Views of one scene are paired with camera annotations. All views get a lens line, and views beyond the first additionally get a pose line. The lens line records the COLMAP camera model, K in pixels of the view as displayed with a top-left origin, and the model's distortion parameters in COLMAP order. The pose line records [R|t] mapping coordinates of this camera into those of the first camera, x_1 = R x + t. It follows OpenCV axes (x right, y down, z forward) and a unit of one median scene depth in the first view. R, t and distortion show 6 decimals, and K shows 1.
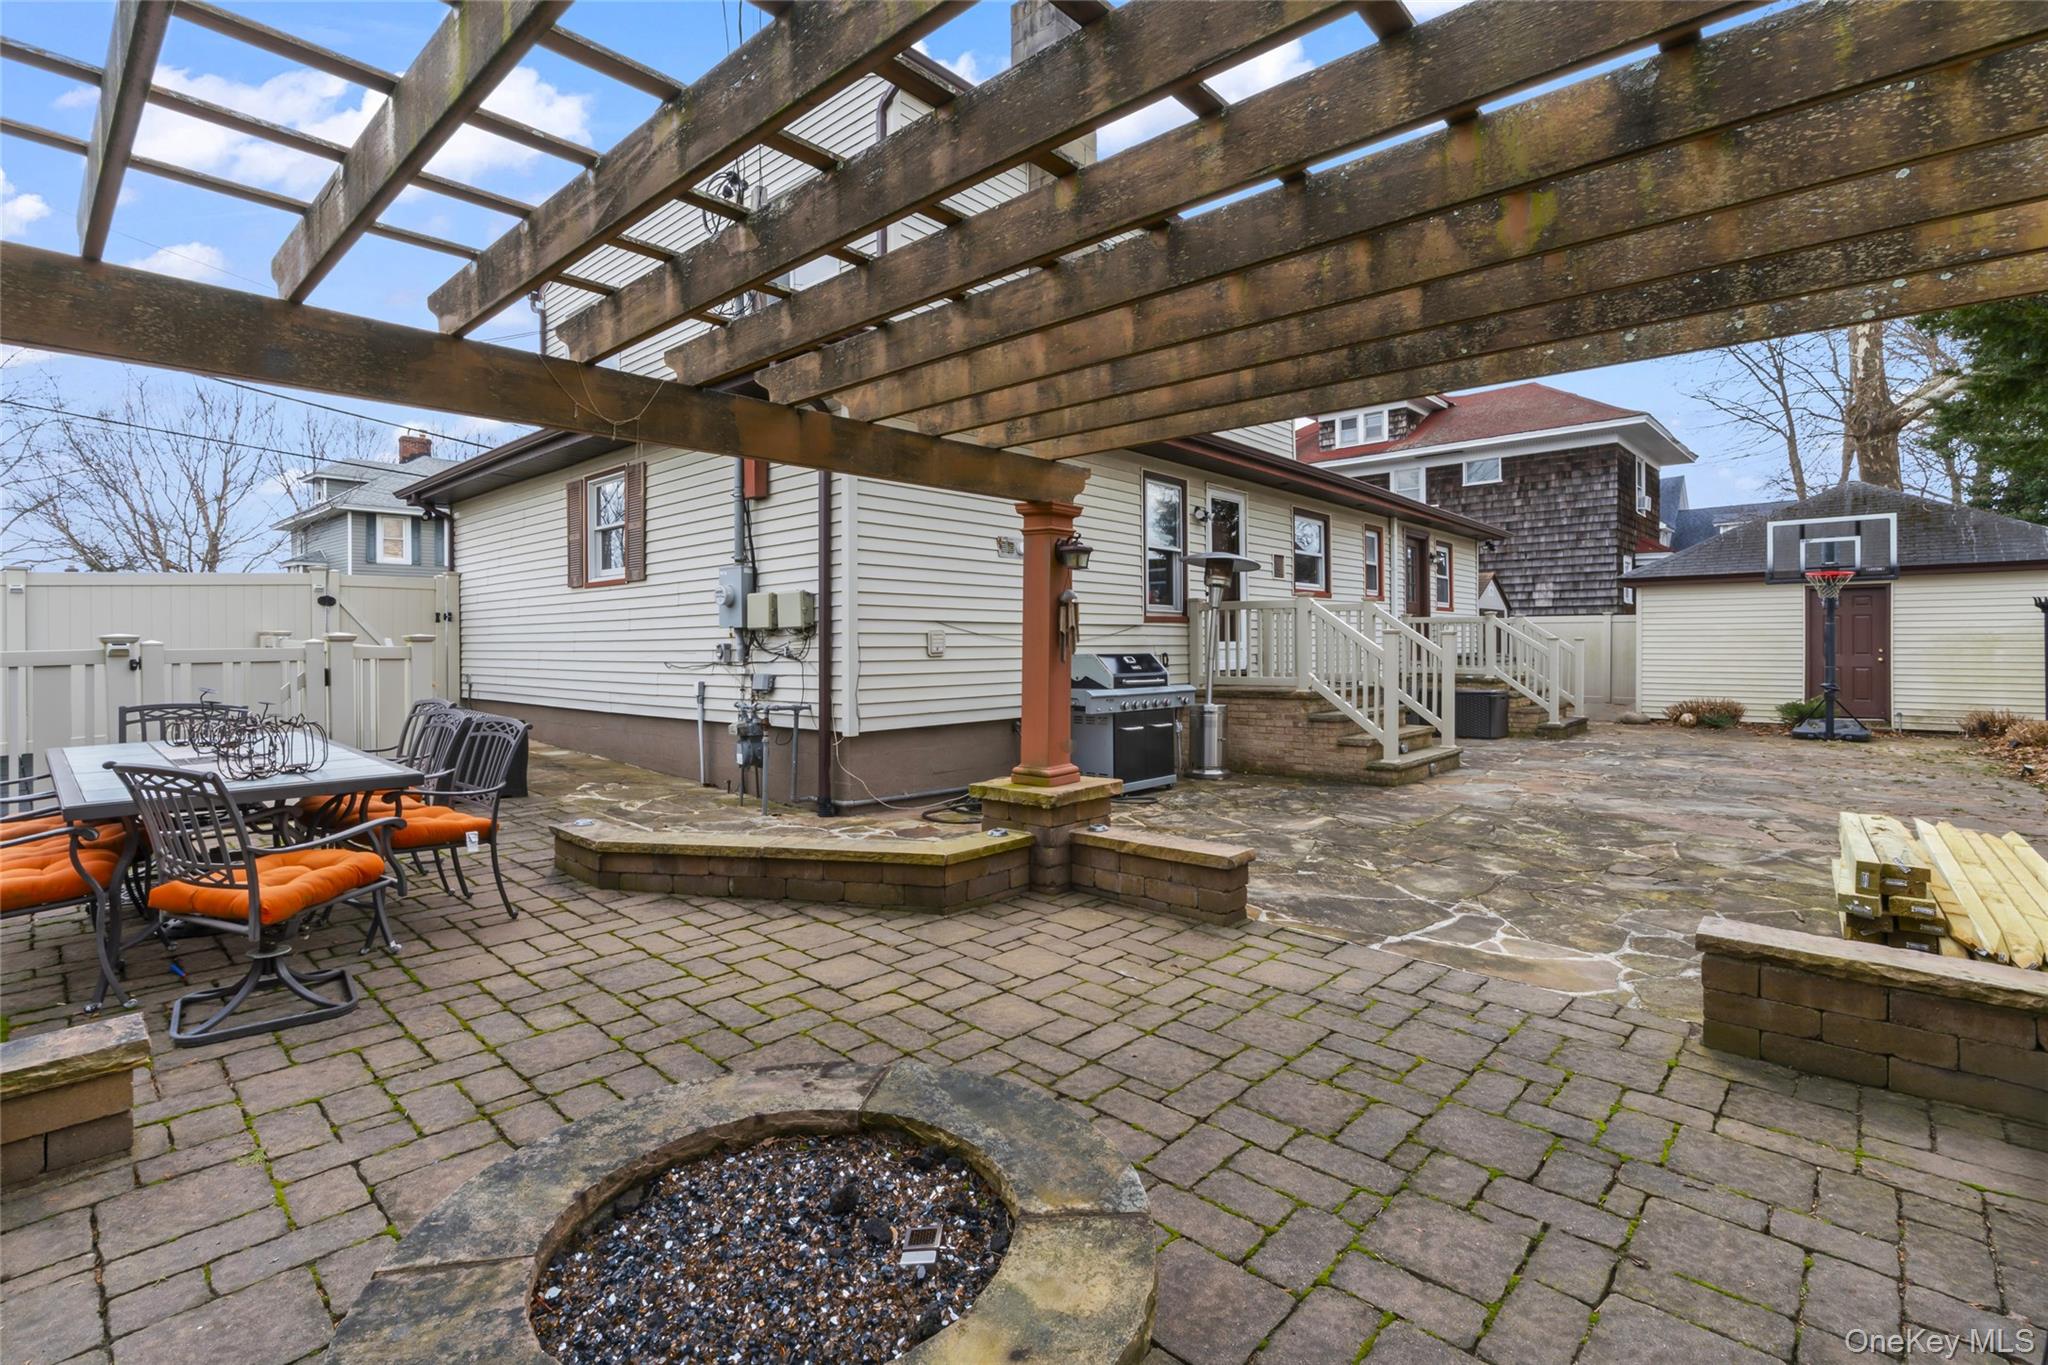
lens RADIAL K [[953.7, 0, 1028.1], [0, 953.7, 637.9], [0, 0, 1]] dist [-0.003923, -0.000493]
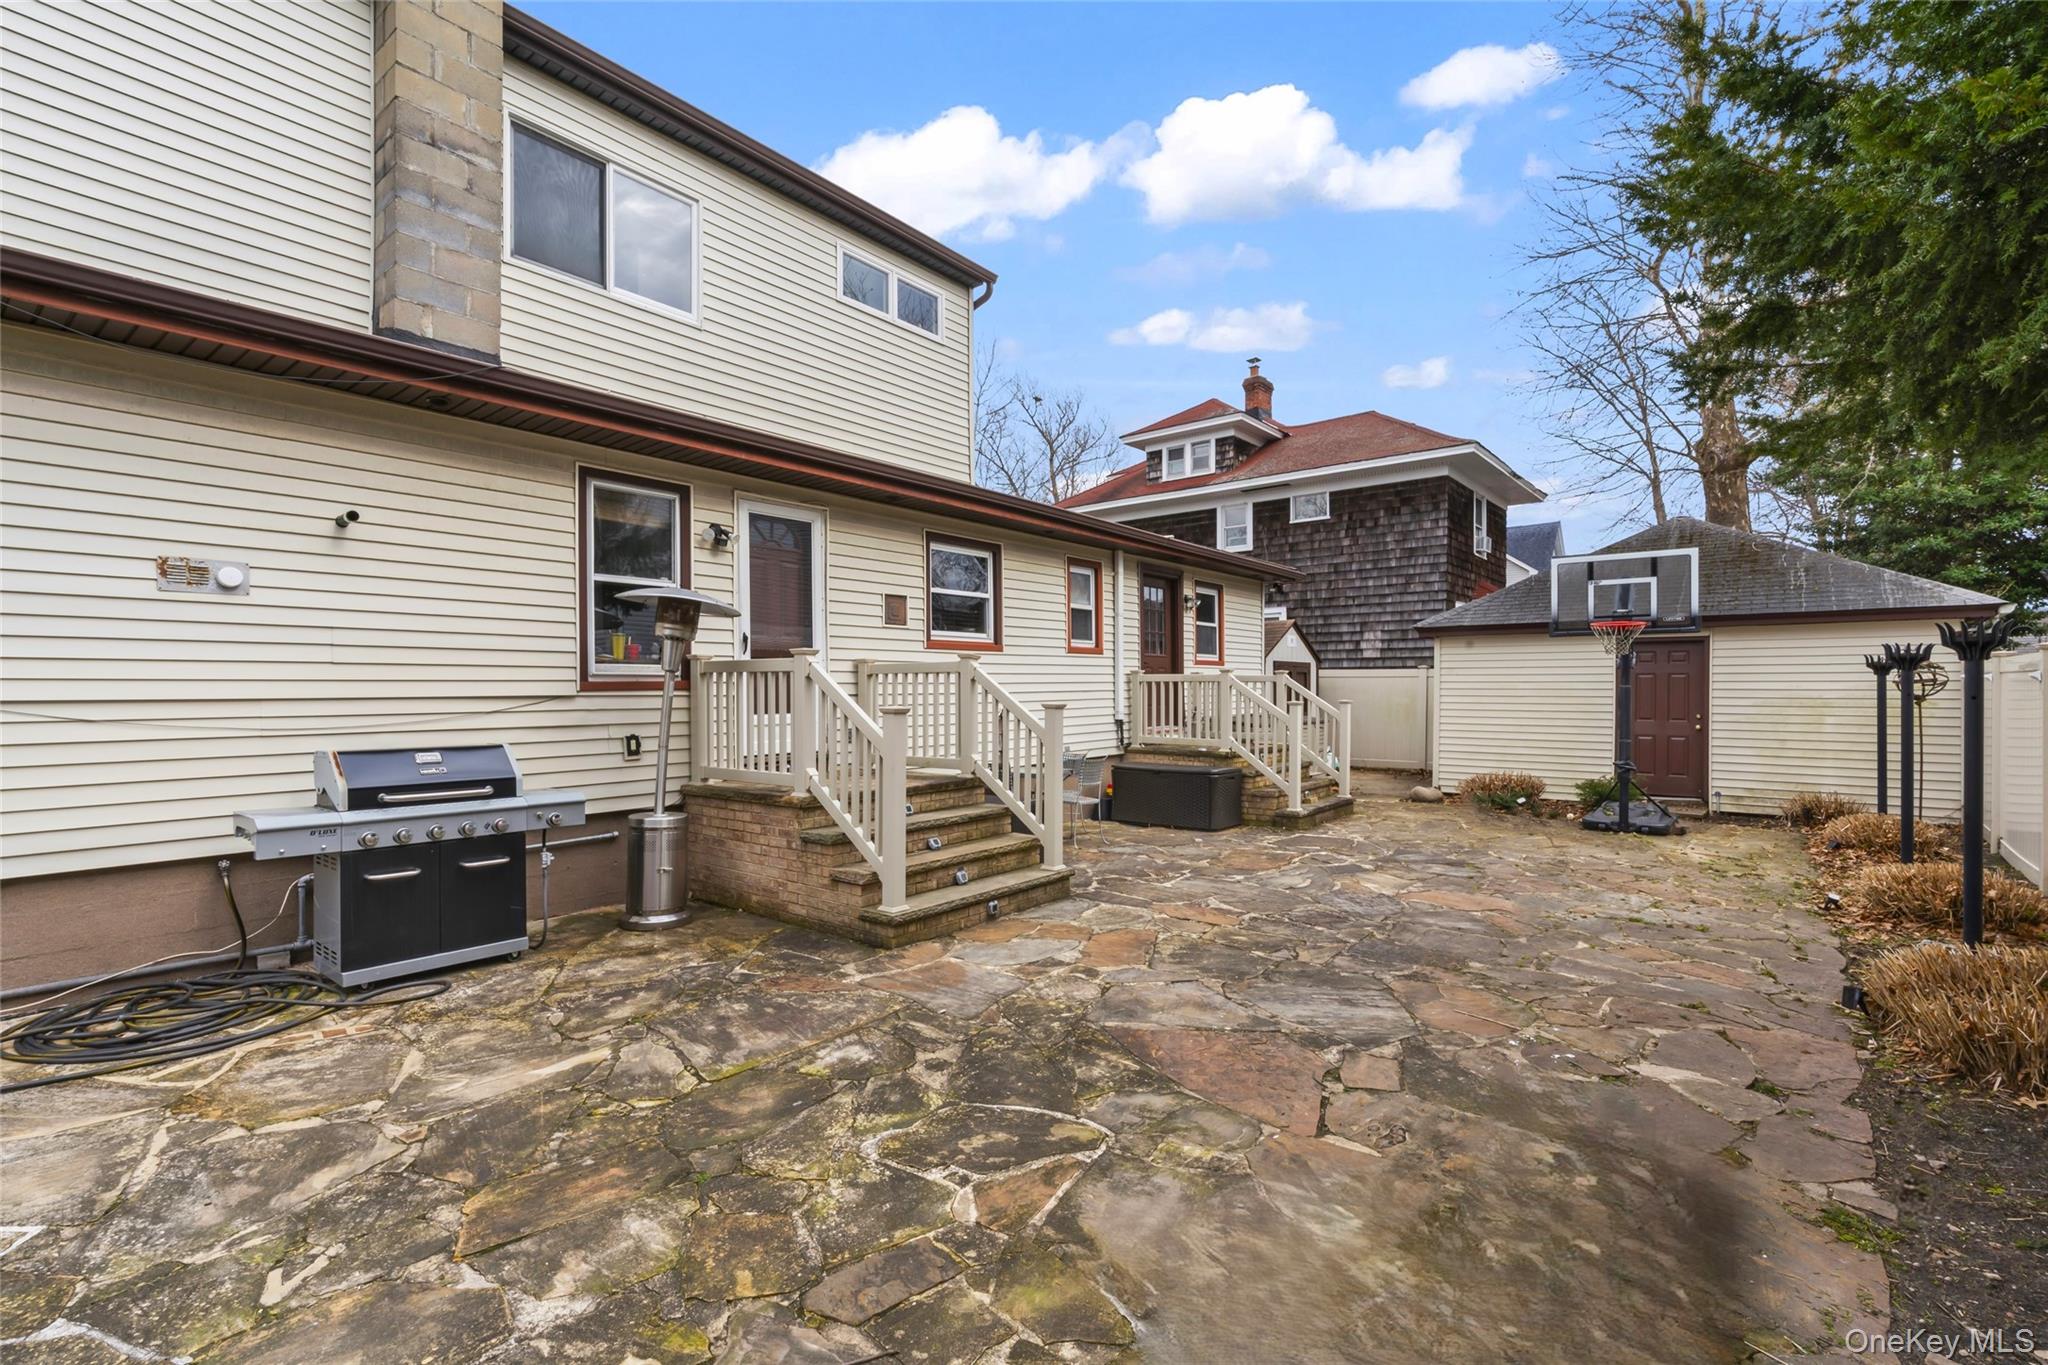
lens RADIAL K [[932.3, 0, 1024.0], [0, 932.3, 682.5], [0, 0, 1]] dist [-0.009856, 0.000005]
pose [[0.998778, 0.003246, 0.049312, 0.235180], [-0.003389, 0.999990, 0.002830, -0.014804], [-0.049303, -0.002994, 0.998779, 0.191434]]
